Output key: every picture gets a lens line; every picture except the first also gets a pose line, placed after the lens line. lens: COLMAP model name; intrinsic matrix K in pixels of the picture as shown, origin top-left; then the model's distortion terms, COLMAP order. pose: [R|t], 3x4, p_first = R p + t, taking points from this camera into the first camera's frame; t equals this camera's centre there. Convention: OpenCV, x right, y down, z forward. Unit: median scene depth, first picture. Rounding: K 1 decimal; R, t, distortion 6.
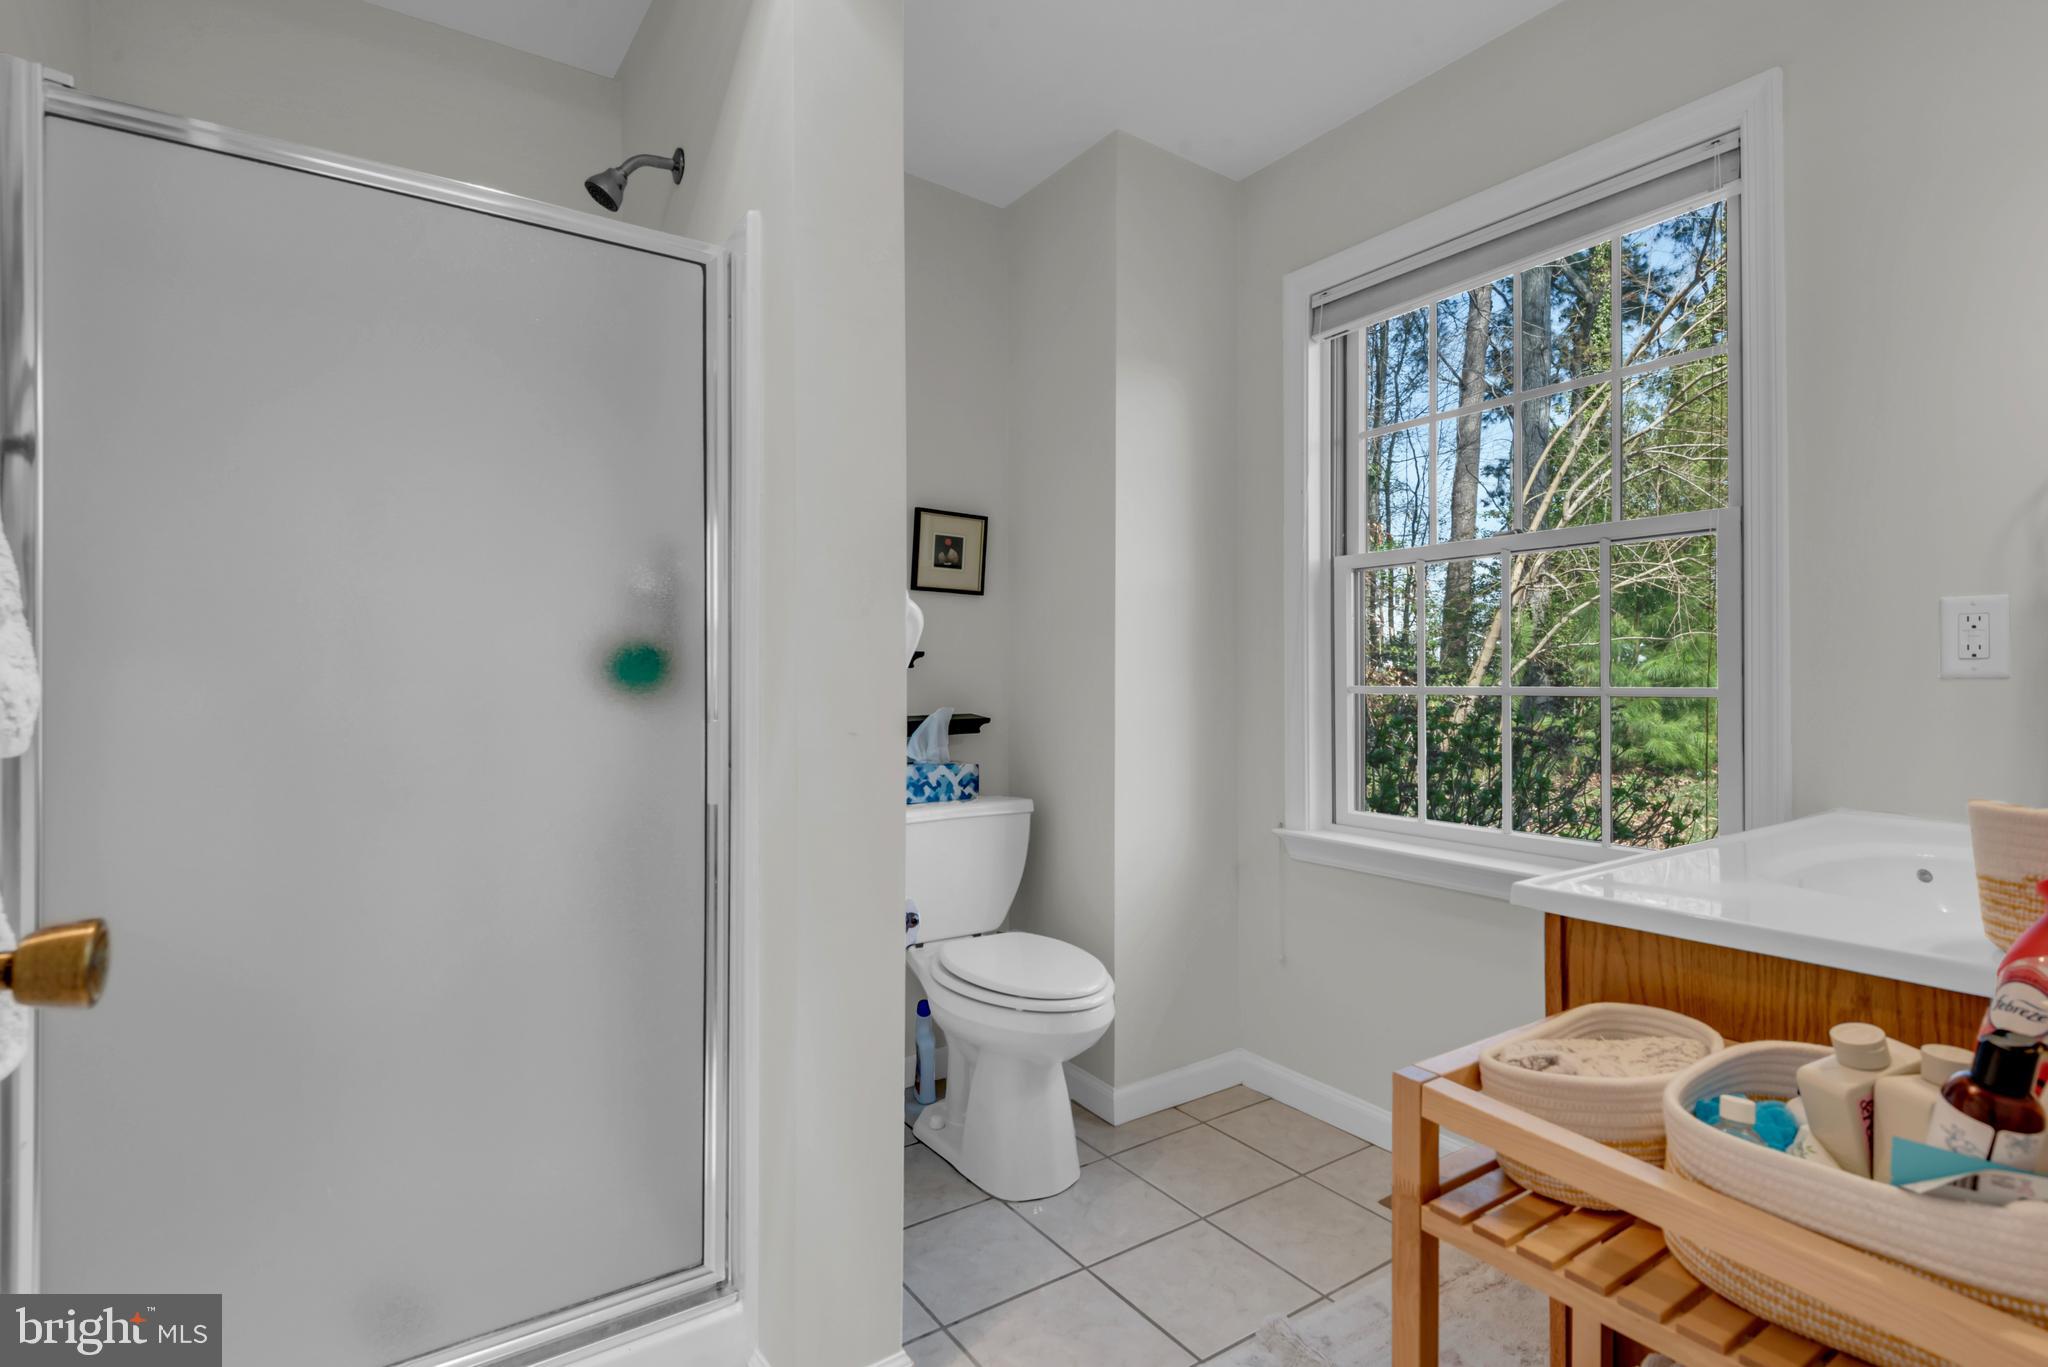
lens RADIAL K [[957.7, 0, 1021.7], [0, 957.7, 673.1], [0, 0, 1]] dist [0.026410, -0.016772]
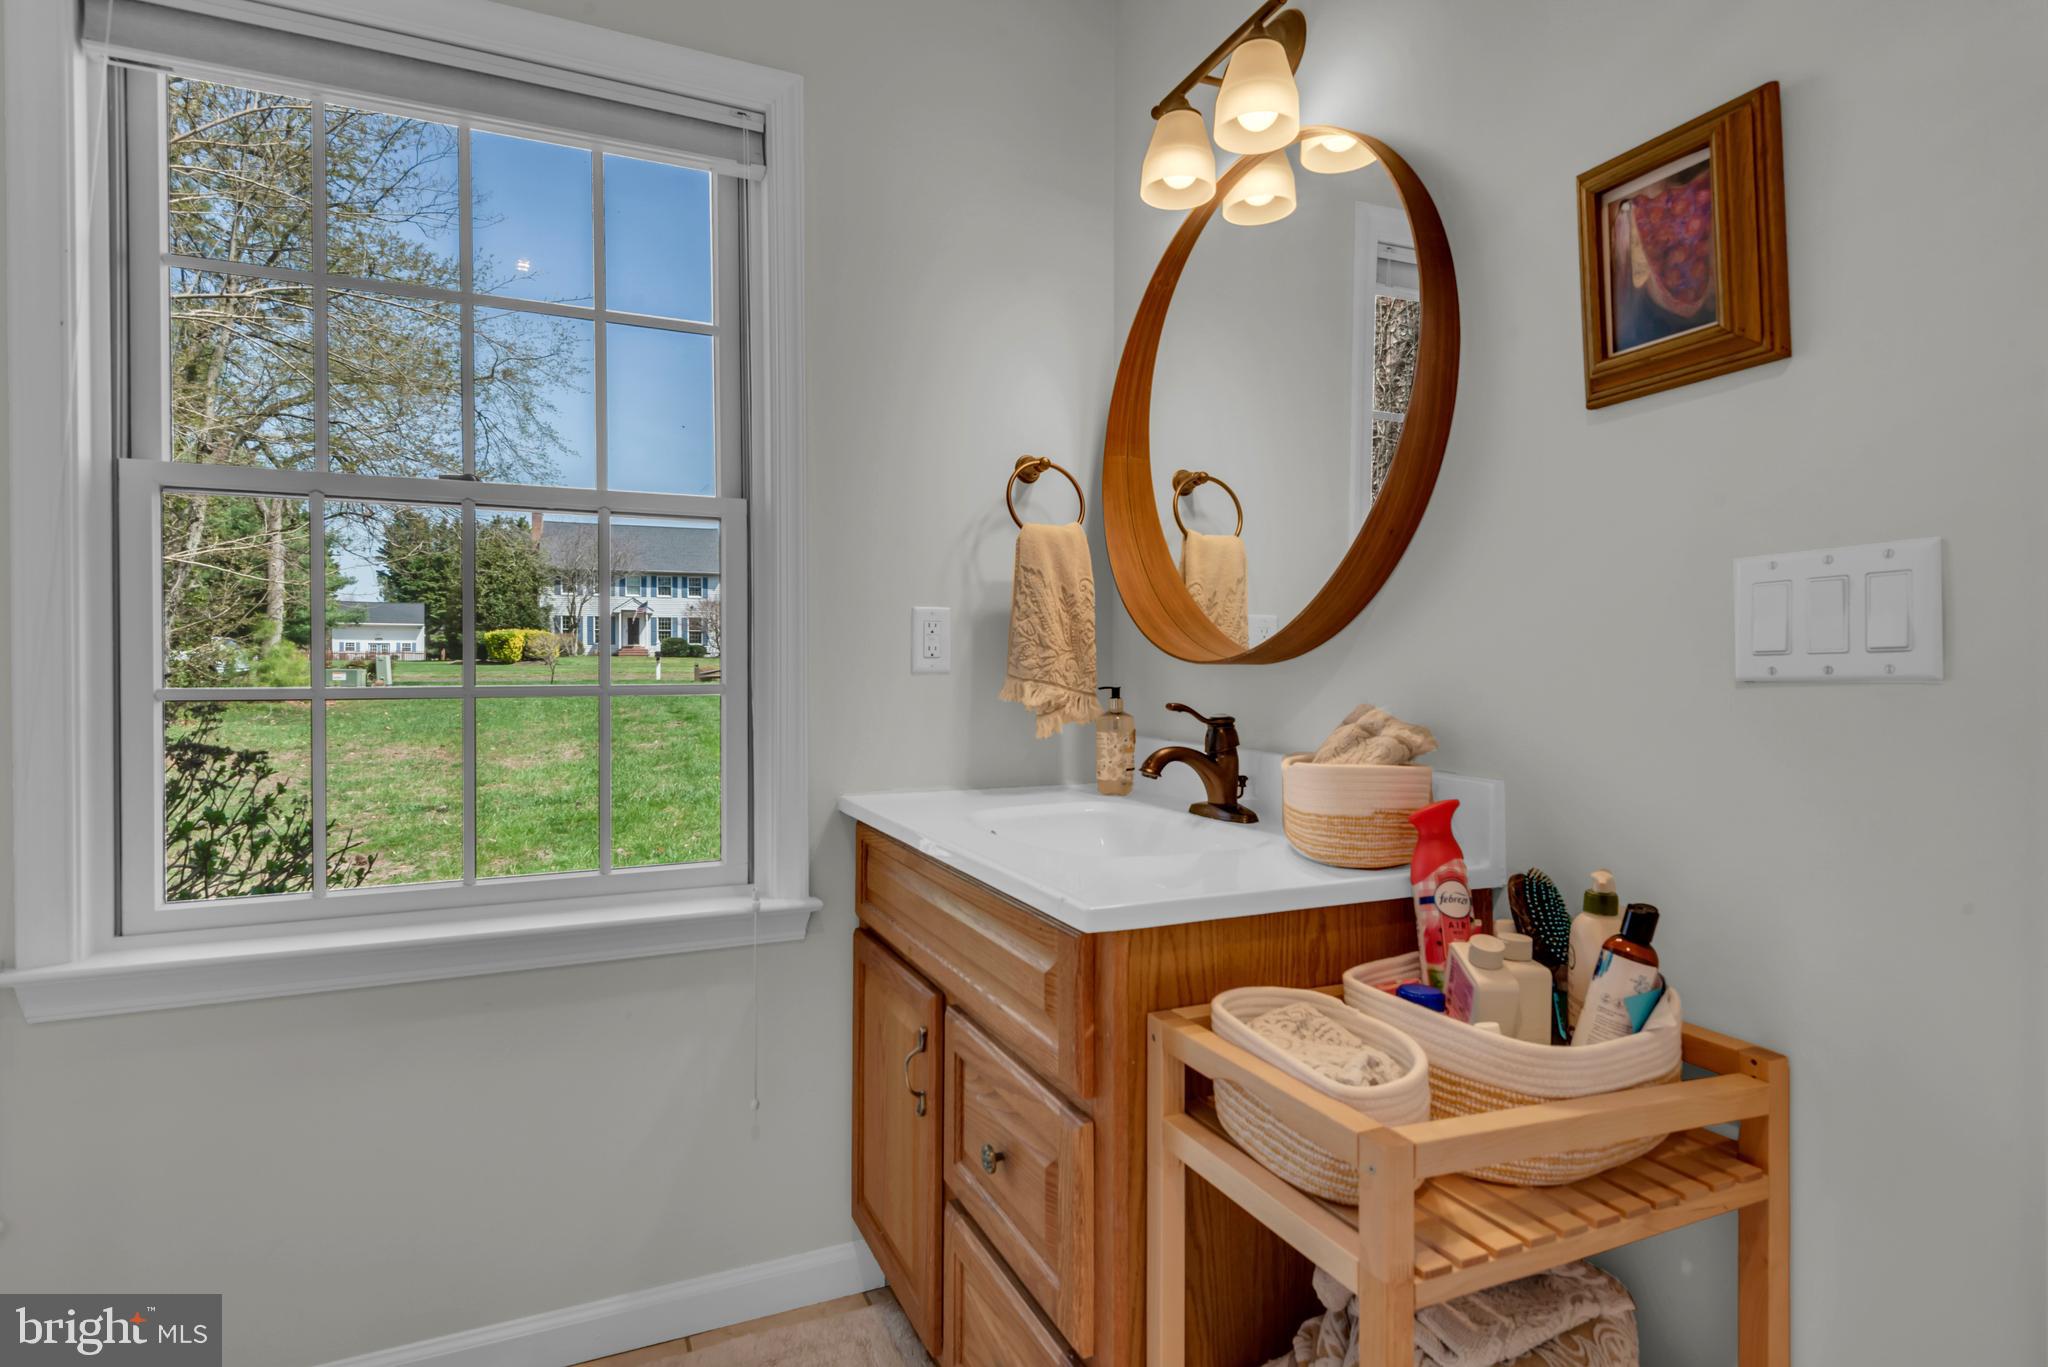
lens RADIAL K [[1072.5, 0, 1017.7], [0, 1072.5, 672.6], [0, 0, 1]] dist [0.025168, -0.000403]
pose [[0.198422, -0.001520, 0.980116, -0.282494], [-0.003180, 0.999993, 0.002195, 0.000563], [-0.980112, -0.003553, 0.198415, 0.527761]]
